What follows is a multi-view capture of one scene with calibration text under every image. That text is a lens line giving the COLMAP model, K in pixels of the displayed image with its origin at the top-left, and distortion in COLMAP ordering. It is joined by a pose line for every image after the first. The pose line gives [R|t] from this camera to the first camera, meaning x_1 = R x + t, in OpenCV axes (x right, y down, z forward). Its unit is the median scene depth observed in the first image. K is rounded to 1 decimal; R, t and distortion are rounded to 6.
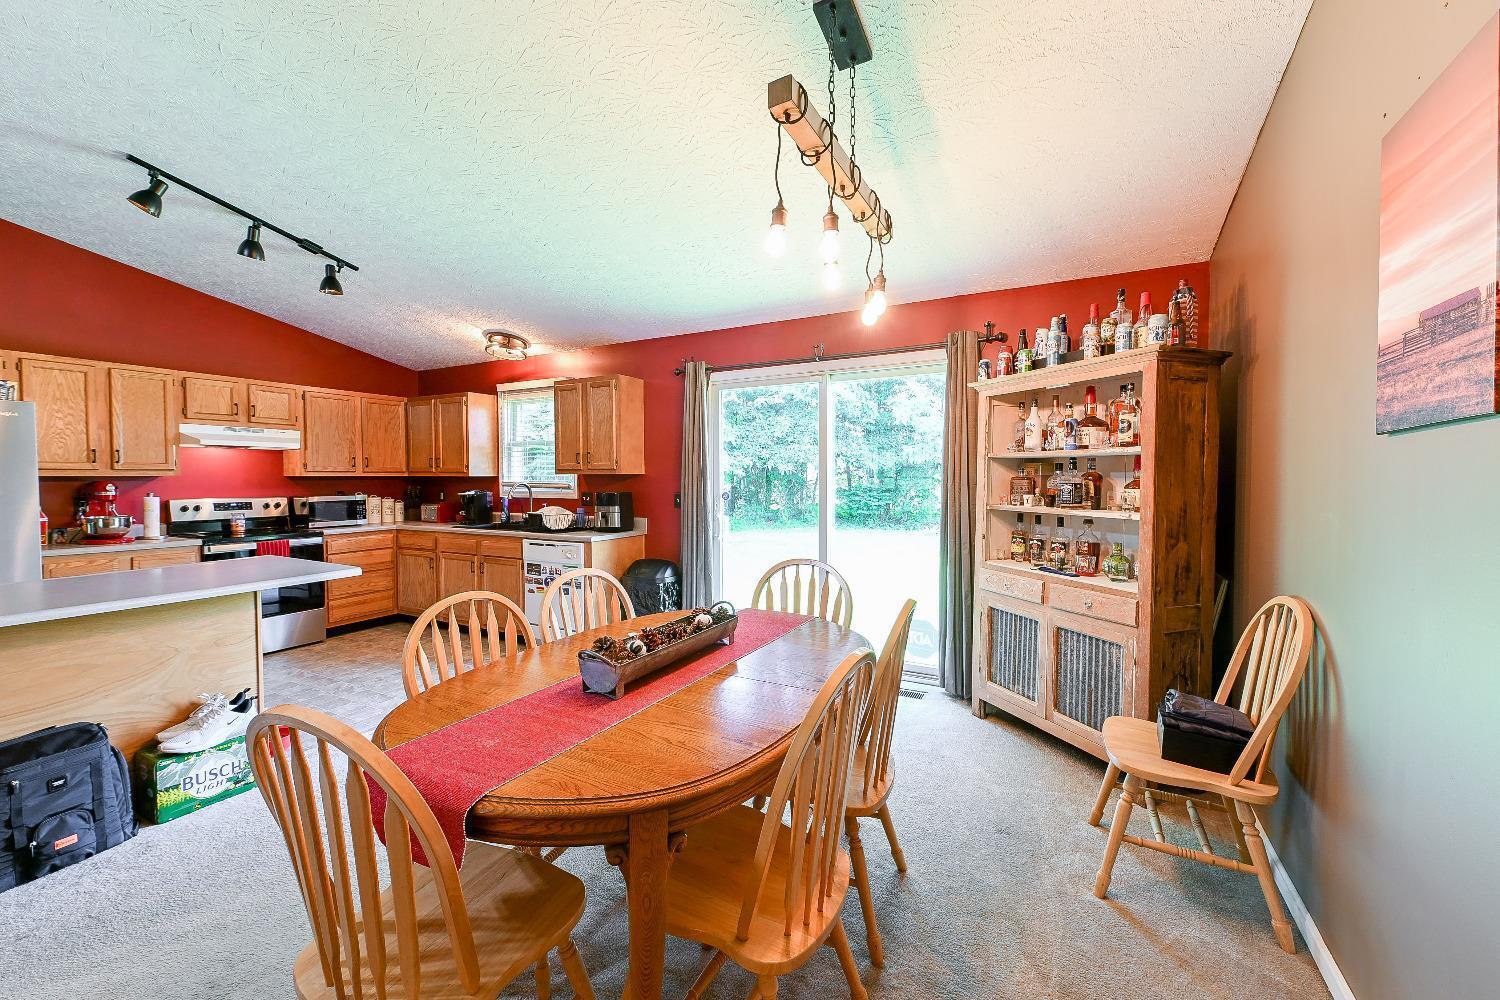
lens RADIAL K [[588.2, 0, 750.2], [0, 588.2, 492.2], [0, 0, 1]] dist [0.001545, 0.000092]
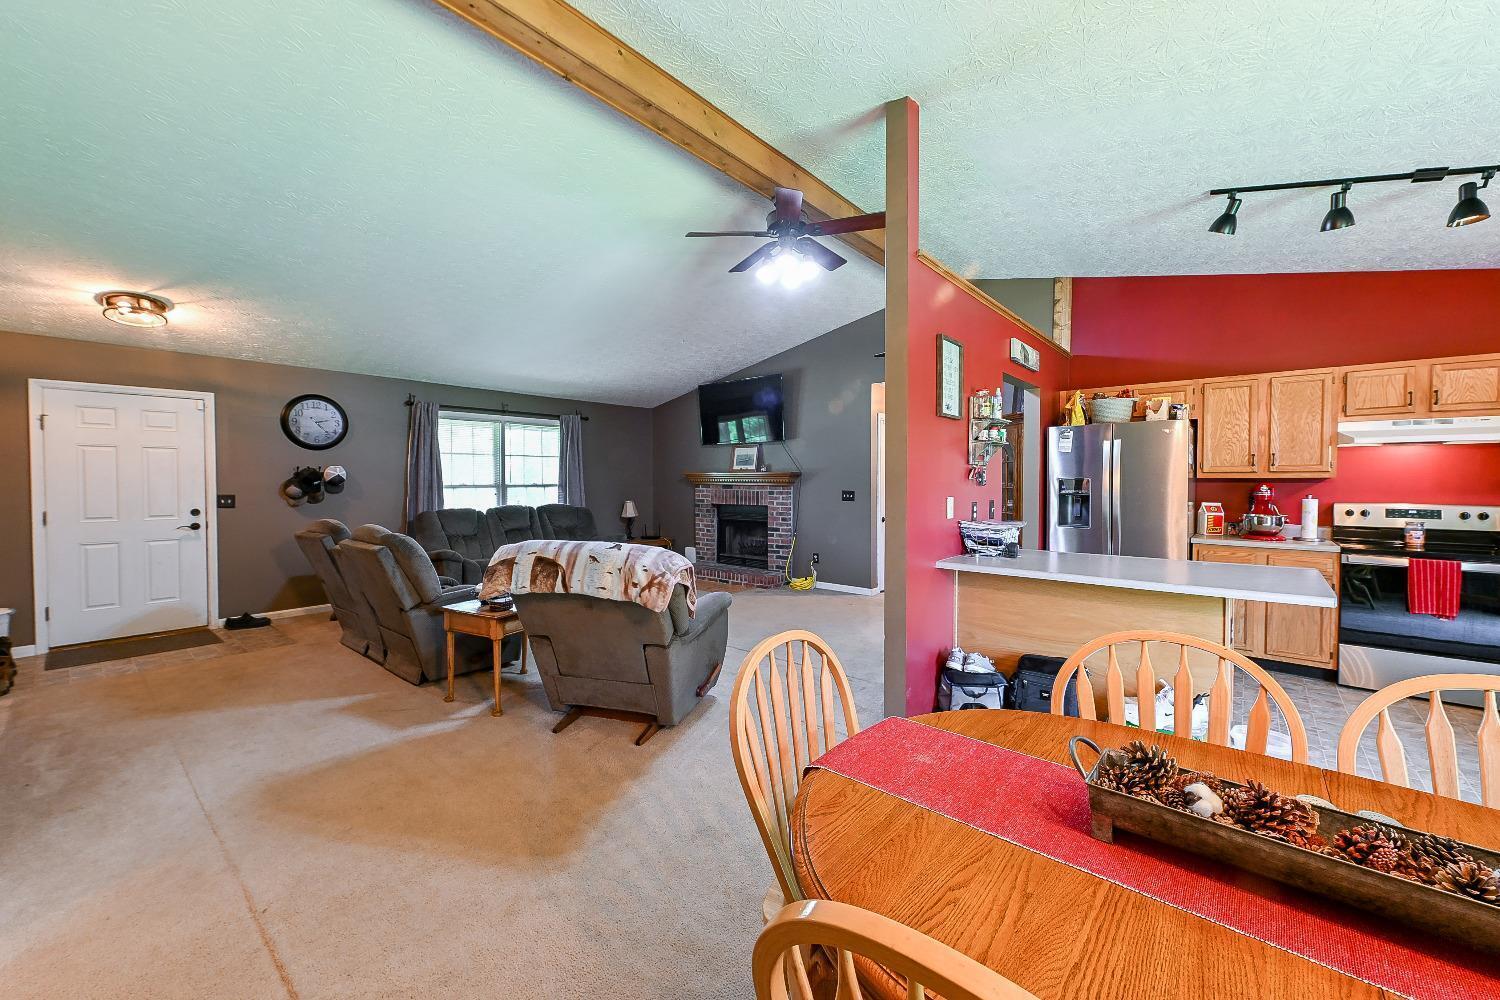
lens RADIAL K [[588.2, 0, 747.5], [0, 588.2, 491.0], [0, 0, 1]] dist [0.001545, 0.000092]
pose [[-0.216571, 0.021679, -0.976026, 0.160696], [-0.025727, 0.999279, 0.027904, -0.008228], [0.975928, 0.031154, -0.215857, 0.270320]]
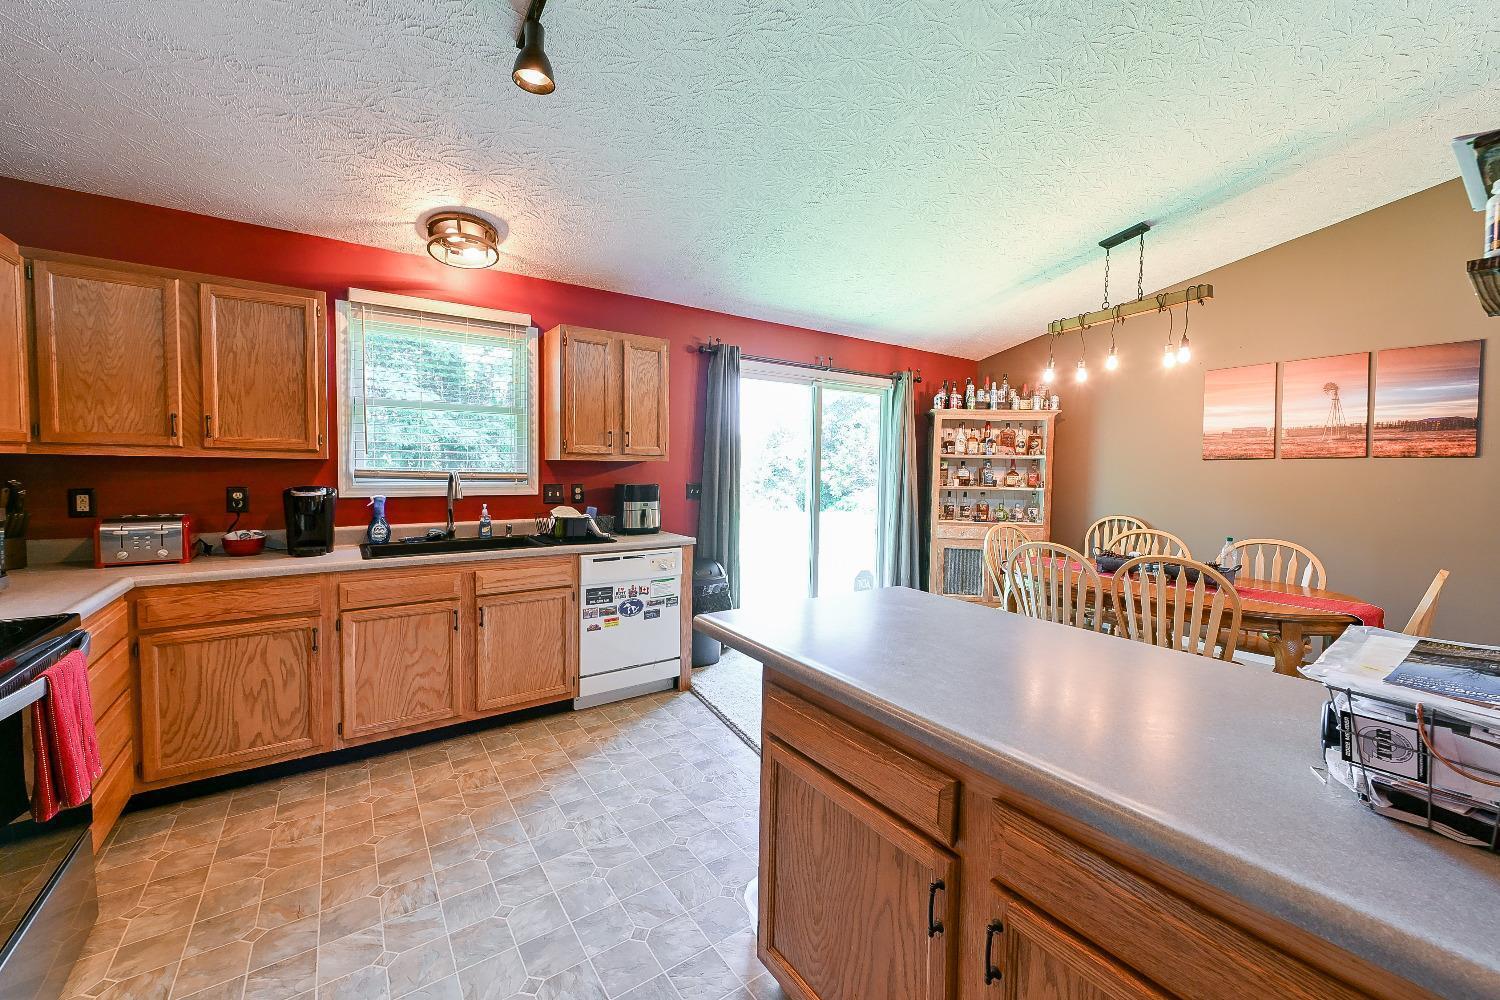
lens RADIAL K [[588.2, 0, 751.6], [0, 588.2, 494.4], [0, 0, 1]] dist [0.001545, 0.000092]
pose [[0.449229, -0.036379, 0.892676, -1.127135], [0.009796, 0.999311, 0.035795, -0.016332], [-0.893363, -0.007336, 0.449276, 0.651645]]
